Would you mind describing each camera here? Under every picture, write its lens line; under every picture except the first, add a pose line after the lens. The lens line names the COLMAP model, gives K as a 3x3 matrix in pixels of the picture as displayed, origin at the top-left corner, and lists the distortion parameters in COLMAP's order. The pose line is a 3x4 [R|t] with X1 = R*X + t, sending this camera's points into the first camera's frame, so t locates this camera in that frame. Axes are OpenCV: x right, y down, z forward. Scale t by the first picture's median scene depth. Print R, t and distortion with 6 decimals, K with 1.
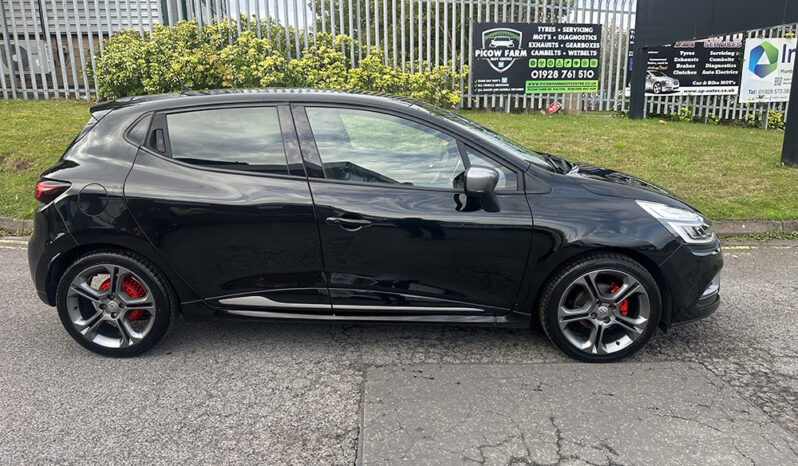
lens RADIAL K [[587.8, 0, 403.5], [0, 587.8, 226.9], [0, 0, 1]] dist [0.119150, -0.153744]
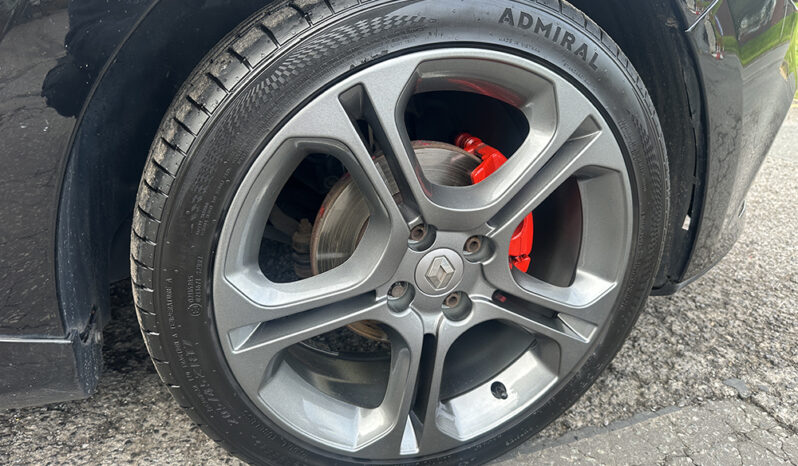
lens RADIAL K [[587.8, 0, 403.5], [0, 587.8, 226.9], [0, 0, 1]] dist [0.119150, -0.153744]
pose [[0.950897, -0.079832, 0.299035, 0.260178], [0.041469, 0.990313, 0.132513, 0.097749], [-0.306717, -0.113605, 0.944997, 0.805039]]
